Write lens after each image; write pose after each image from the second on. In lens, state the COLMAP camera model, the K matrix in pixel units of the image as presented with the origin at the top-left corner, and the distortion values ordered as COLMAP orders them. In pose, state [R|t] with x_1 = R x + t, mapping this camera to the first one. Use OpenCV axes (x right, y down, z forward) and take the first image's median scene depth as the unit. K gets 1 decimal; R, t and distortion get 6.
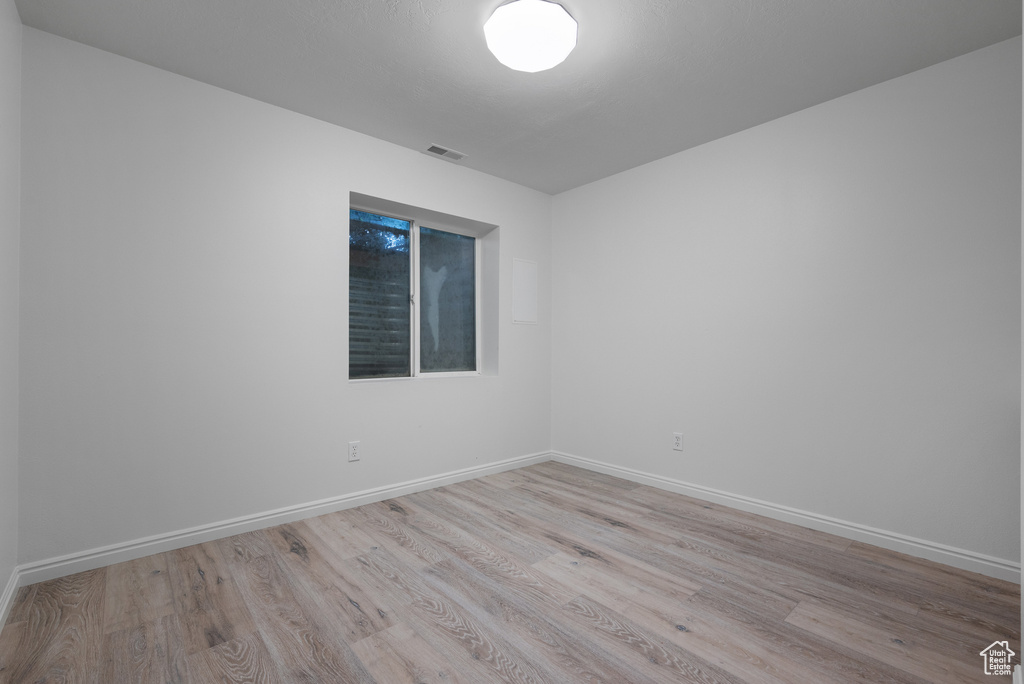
lens RADIAL K [[454.6, 0, 513.1], [0, 454.6, 339.5], [0, 0, 1]] dist [0.000536, 0.000281]
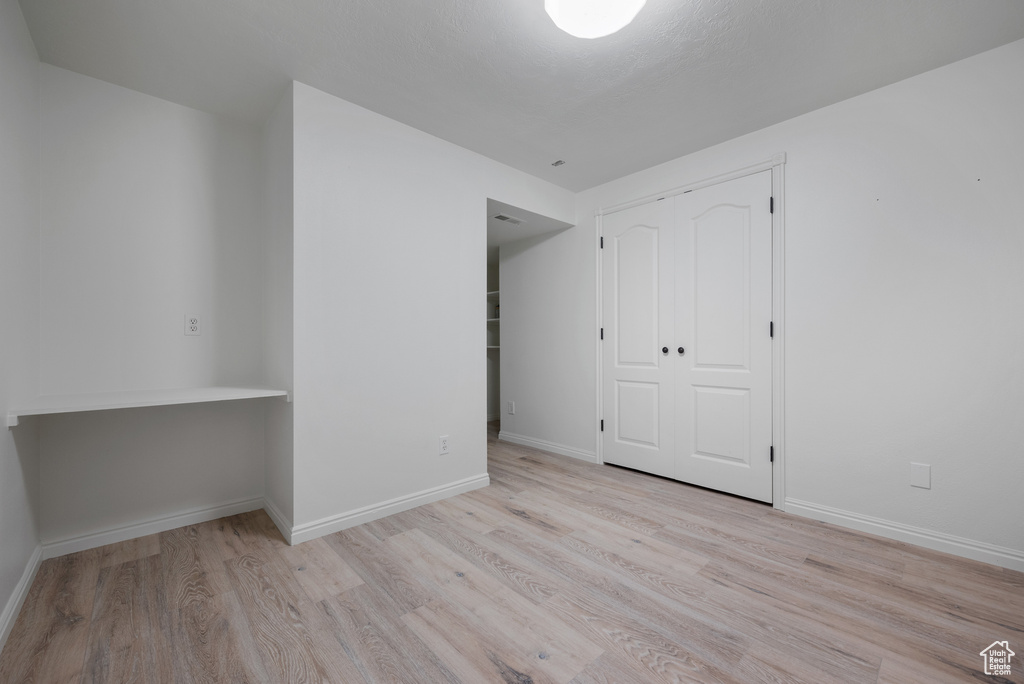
lens RADIAL K [[418.0, 0, 508.4], [0, 418.0, 356.9], [0, 0, 1]] dist [0.000718, 0.000370]
pose [[-0.999941, -0.000282, -0.010851, 0.226743], [-0.000409, 0.999932, 0.011686, 0.032551], [0.010847, 0.011689, -0.999873, 1.899212]]
